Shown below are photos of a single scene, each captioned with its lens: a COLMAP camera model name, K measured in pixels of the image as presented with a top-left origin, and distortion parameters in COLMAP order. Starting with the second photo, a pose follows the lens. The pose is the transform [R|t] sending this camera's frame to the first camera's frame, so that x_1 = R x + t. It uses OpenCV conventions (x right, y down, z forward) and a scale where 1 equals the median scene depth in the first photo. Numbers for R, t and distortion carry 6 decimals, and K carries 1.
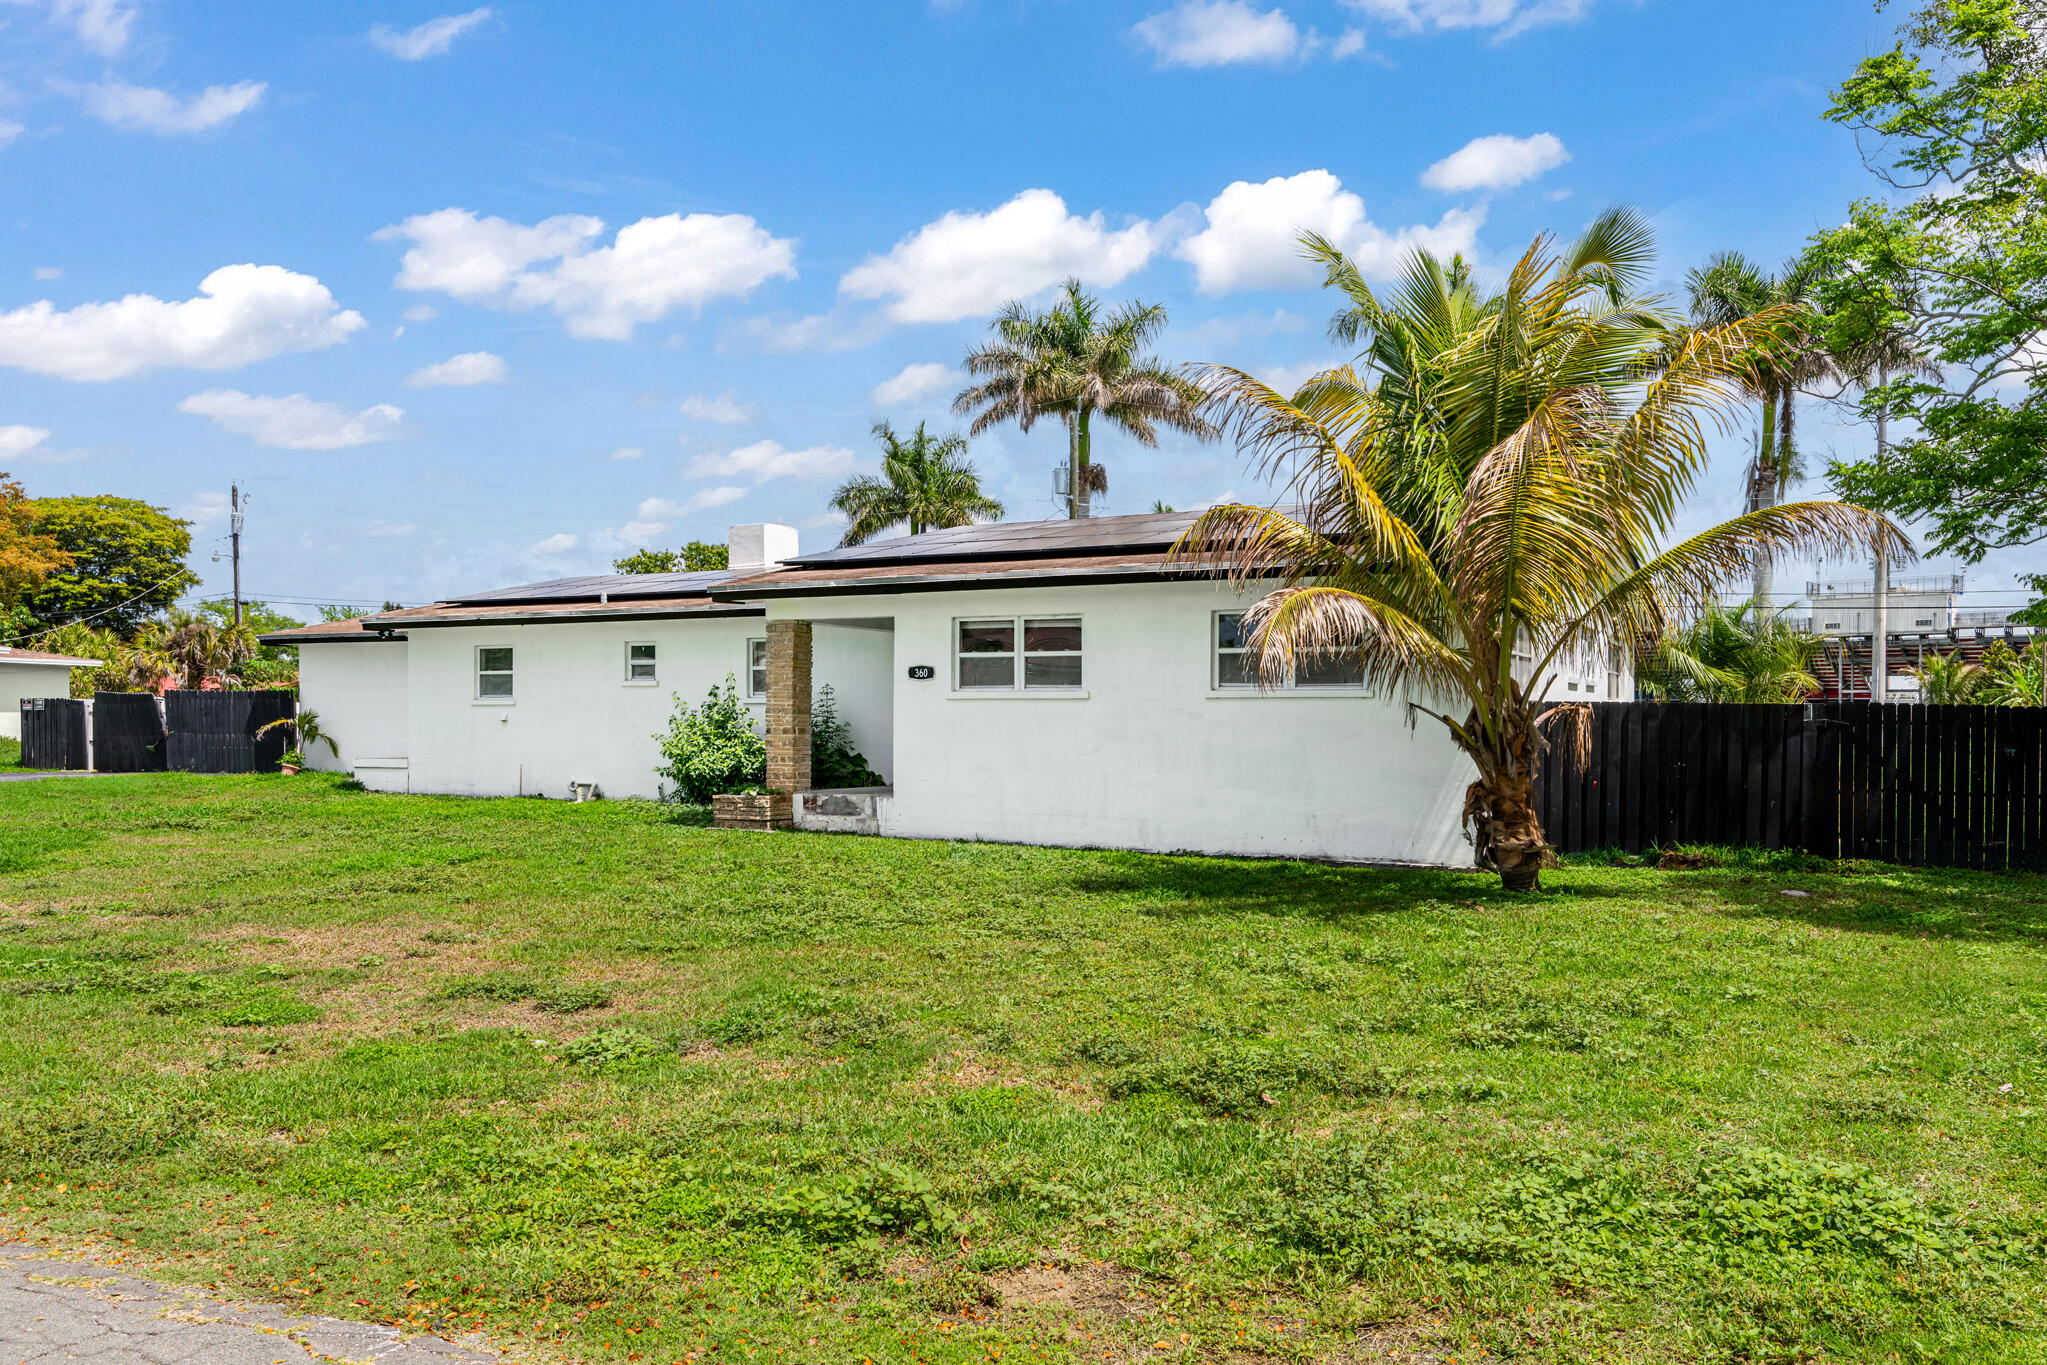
lens RADIAL K [[1738.8, 0, 1023.5], [0, 1738.8, 682.5], [0, 0, 1]] dist [-0.115172, 0.000403]
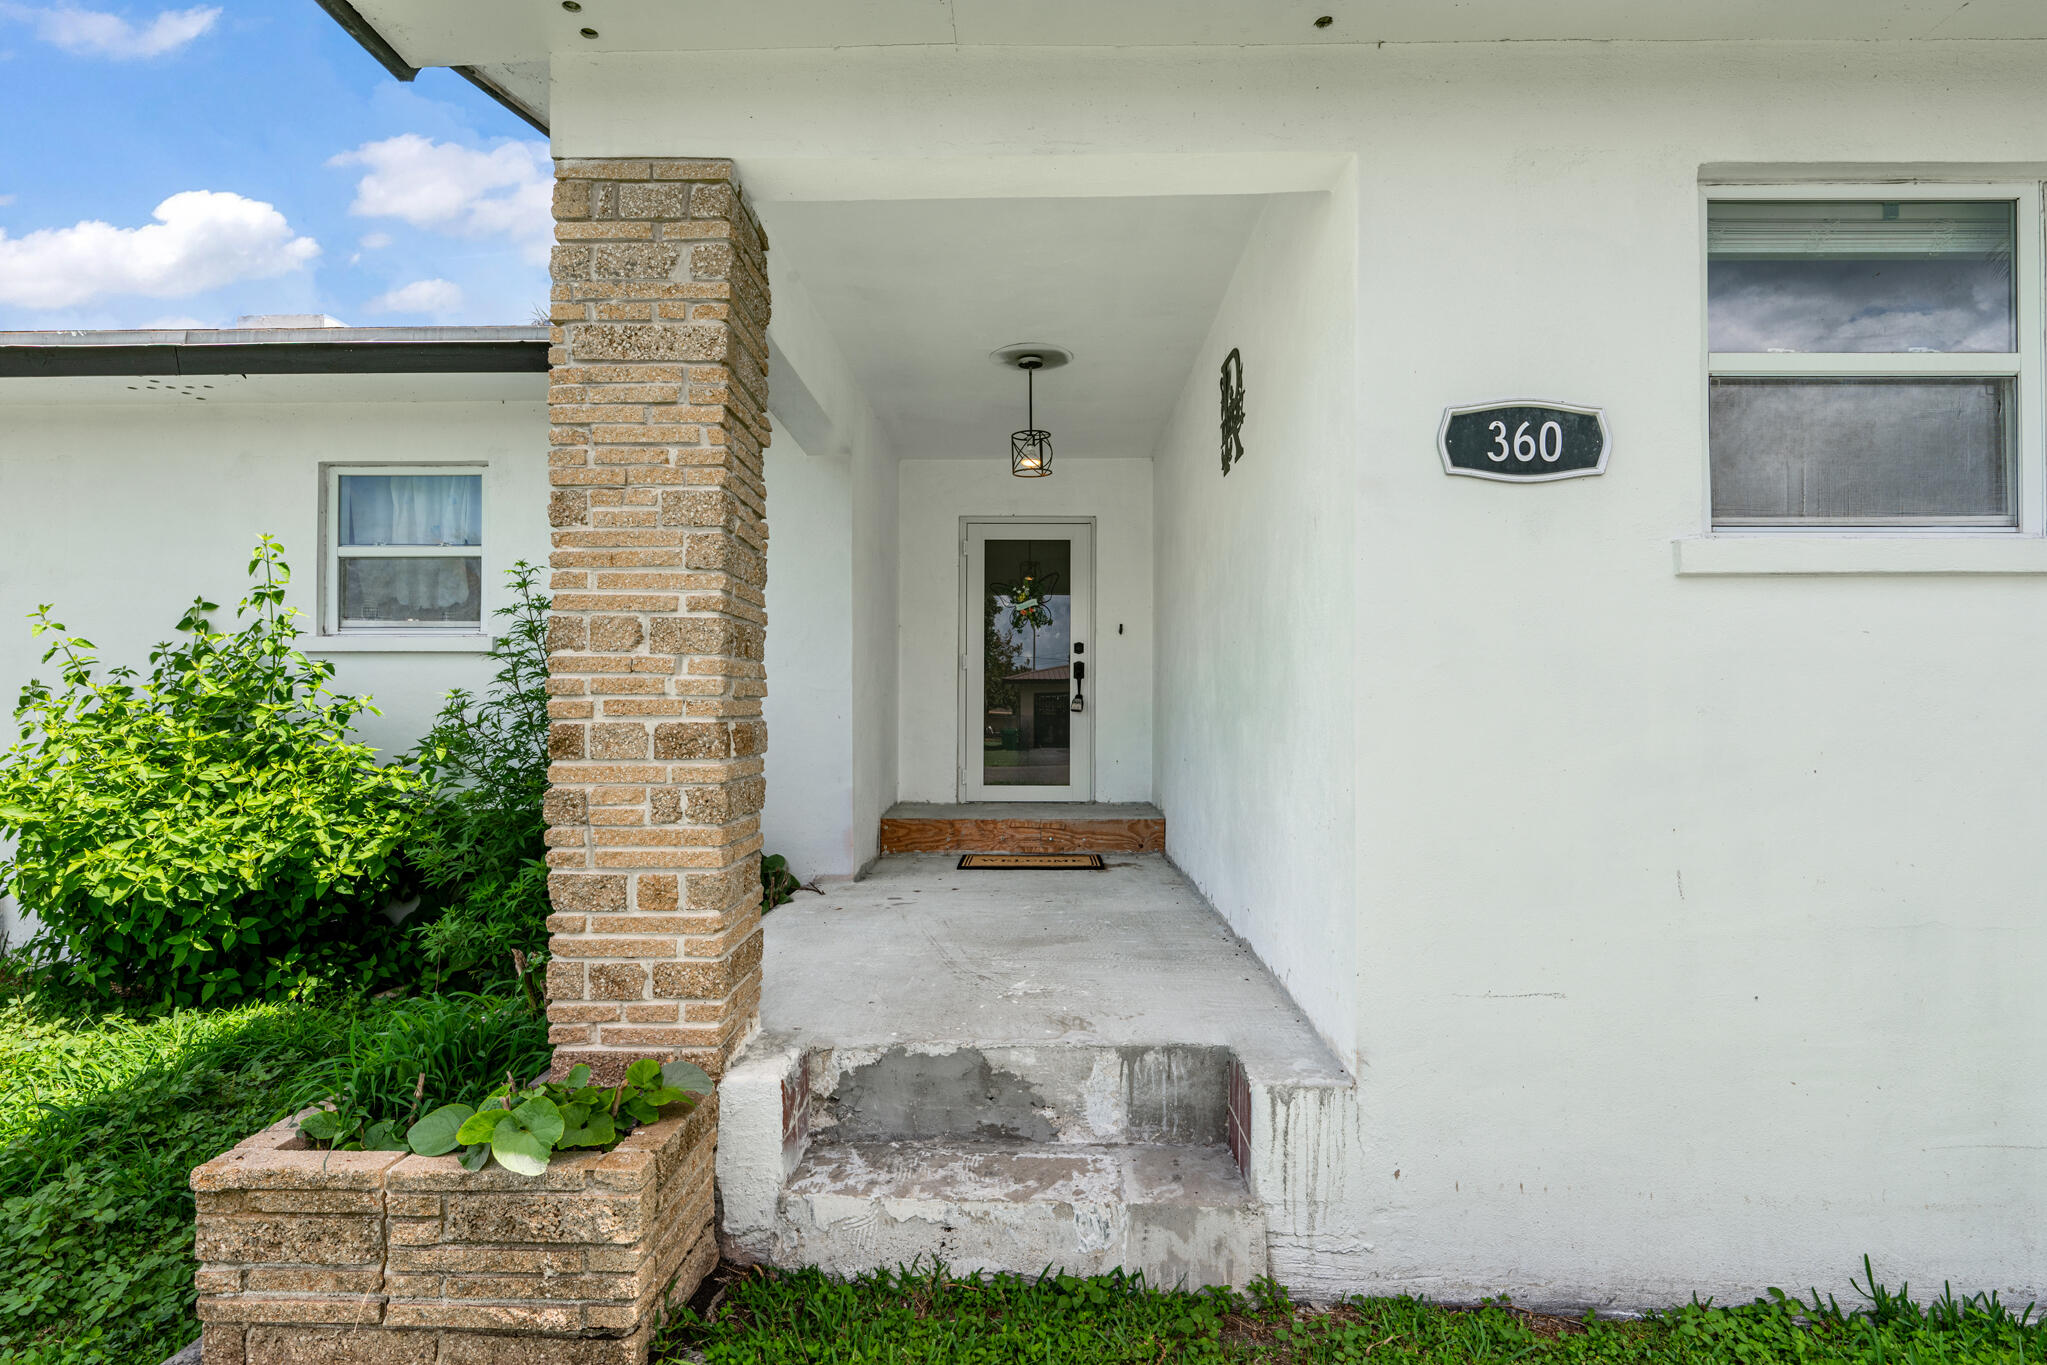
lens RADIAL K [[1026.4, 0, 991.3], [0, 1026.4, 691.2], [0, 0, 1]] dist [-0.002626, -0.000453]
pose [[0.884731, 0.005548, 0.466069, -0.158387], [-0.007461, 0.999970, 0.002260, 0.021701], [-0.466043, -0.005477, 0.884745, 0.883231]]
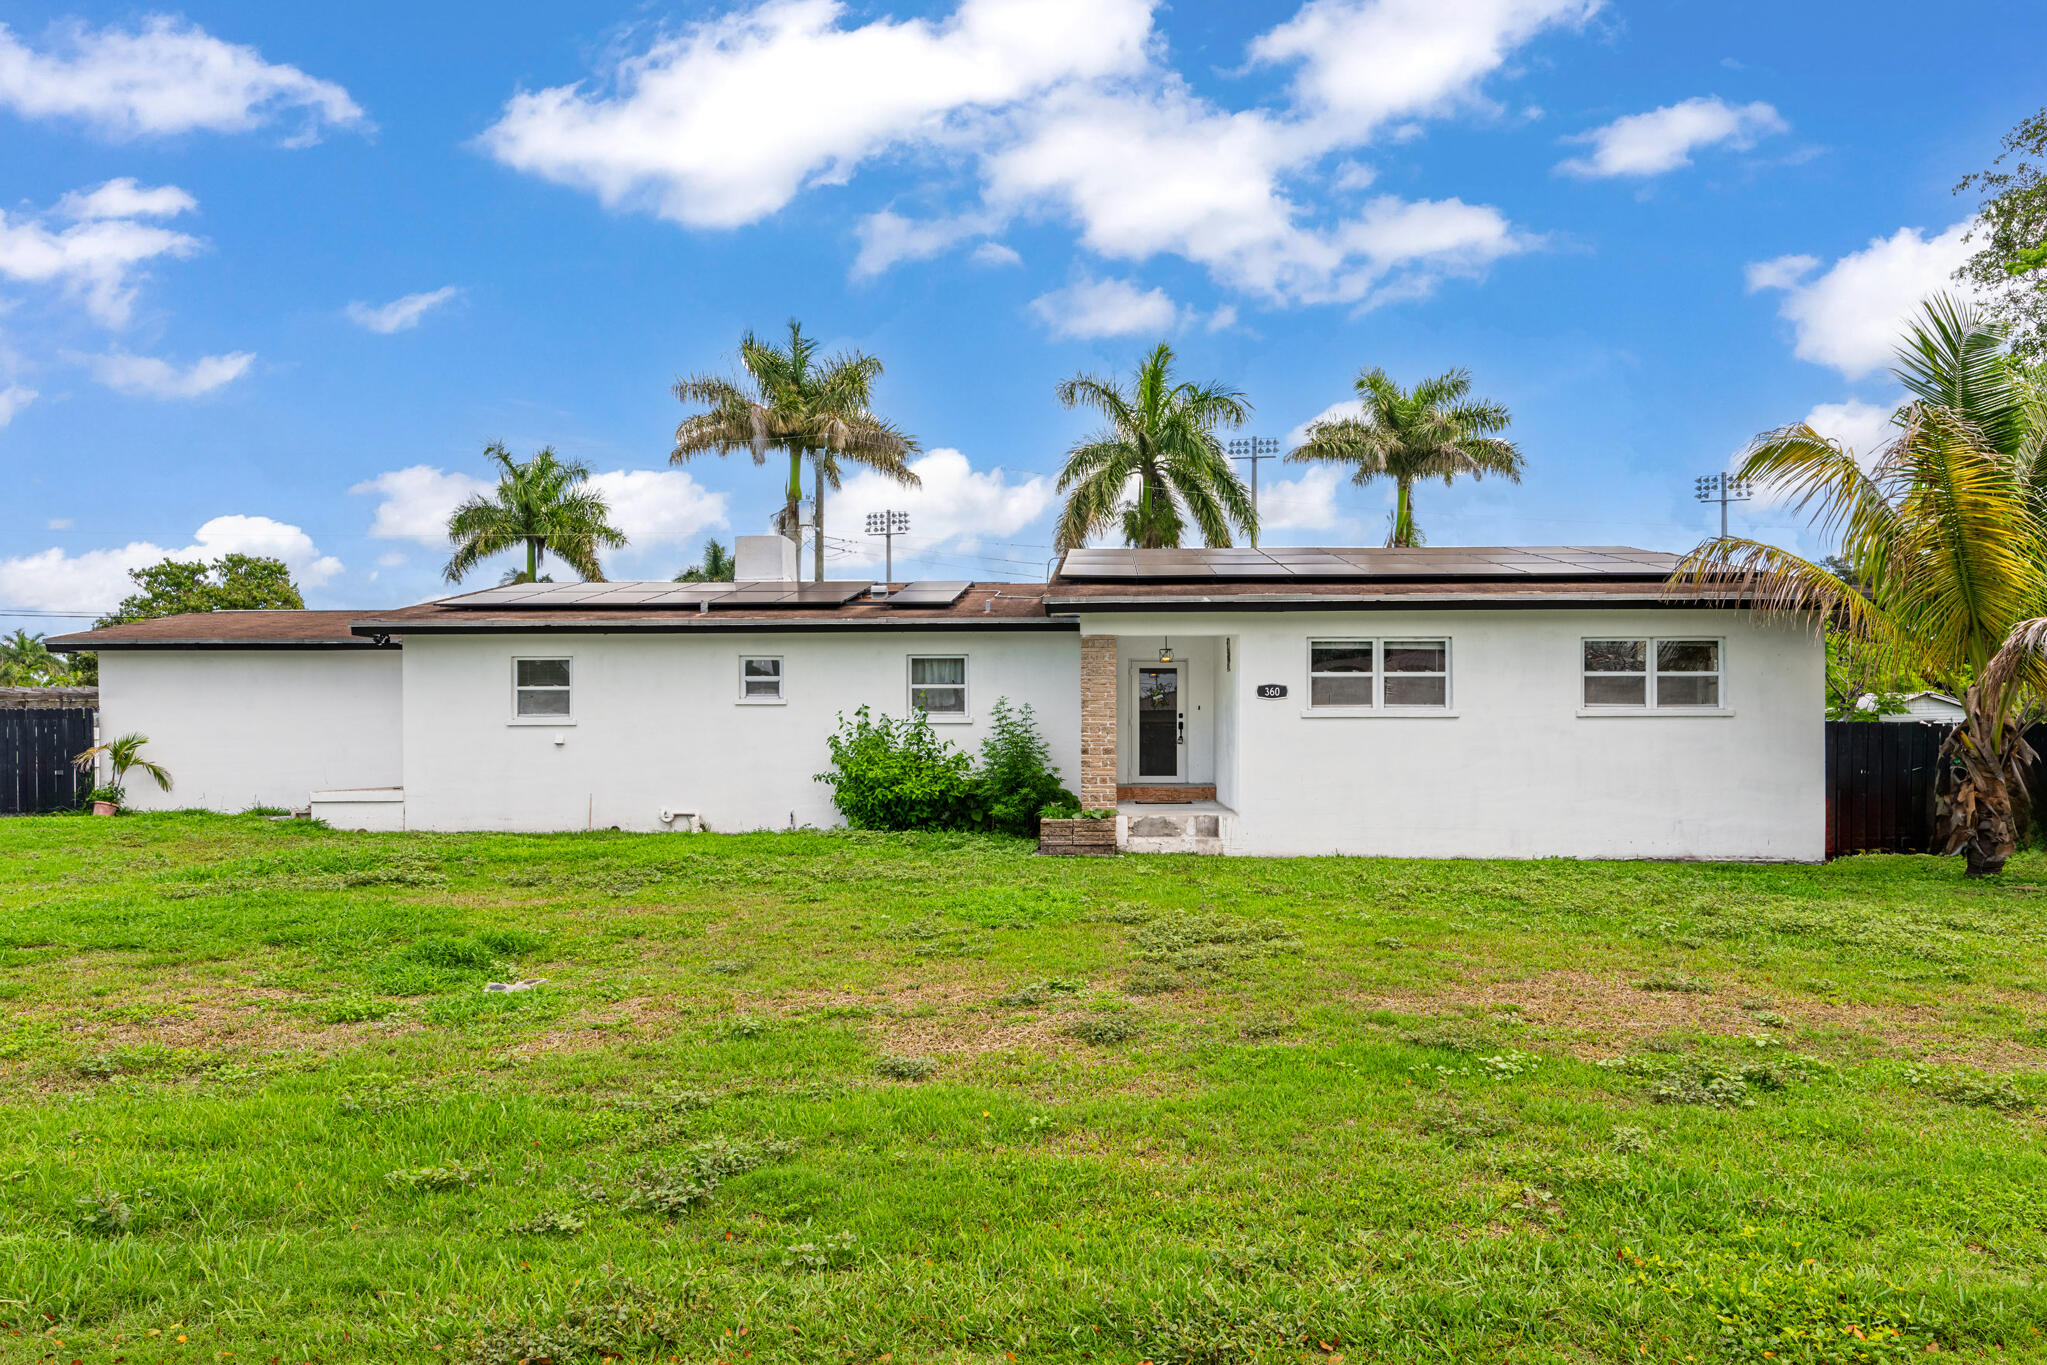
lens RADIAL K [[1473.7, 0, 1025.3], [0, 1473.7, 726.1], [0, 0, 1]] dist [-0.027400, -0.001103]
pose [[0.888116, -0.003110, 0.459608, -0.551890], [-0.003109, 0.999914, 0.012773, 0.003786], [-0.459608, -0.012773, 0.888030, 0.293585]]
